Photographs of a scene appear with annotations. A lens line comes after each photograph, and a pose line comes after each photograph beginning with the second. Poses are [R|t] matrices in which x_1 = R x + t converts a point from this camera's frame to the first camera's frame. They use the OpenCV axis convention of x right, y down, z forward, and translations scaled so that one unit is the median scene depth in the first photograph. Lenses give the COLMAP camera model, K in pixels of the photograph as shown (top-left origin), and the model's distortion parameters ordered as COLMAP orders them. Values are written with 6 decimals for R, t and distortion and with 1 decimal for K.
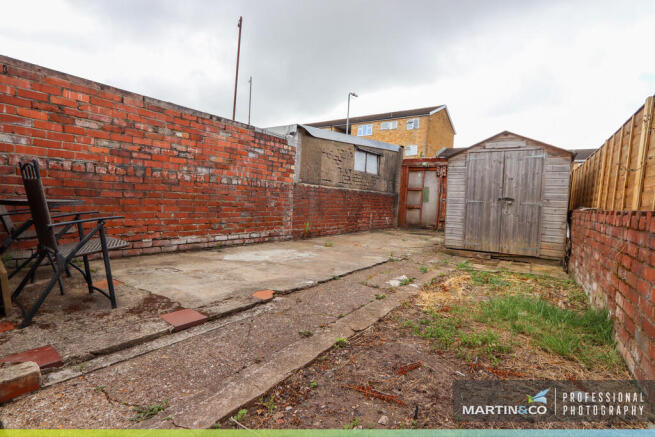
lens RADIAL K [[316.9, 0, 326.4], [0, 316.9, 220.4], [0, 0, 1]] dist [-0.016310, 0.002271]
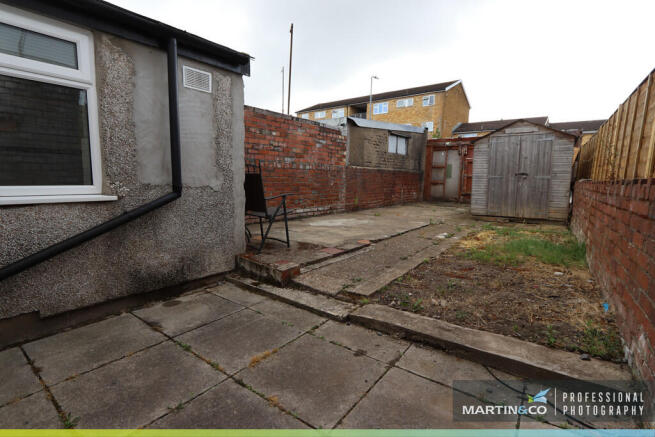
lens RADIAL K [[316.9, 0, 326.6], [0, 316.9, 221.0], [0, 0, 1]] dist [-0.016310, 0.002271]
pose [[0.999005, -0.027564, -0.035062, -0.170239], [0.029936, 0.997166, 0.069015, 0.009582], [0.033060, -0.069996, 0.996999, -0.294603]]
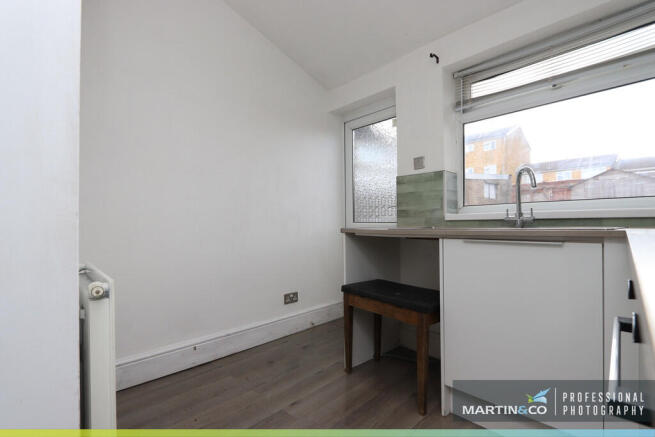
lens RADIAL K [[316.9, 0, 328.5], [0, 316.9, 219.1], [0, 0, 1]] dist [-0.016310, 0.002271]
pose [[0.983527, -0.066567, -0.168060, -0.588092], [0.053541, 0.995284, -0.080888, 0.018167], [0.172652, 0.070557, 0.982453, -0.775548]]
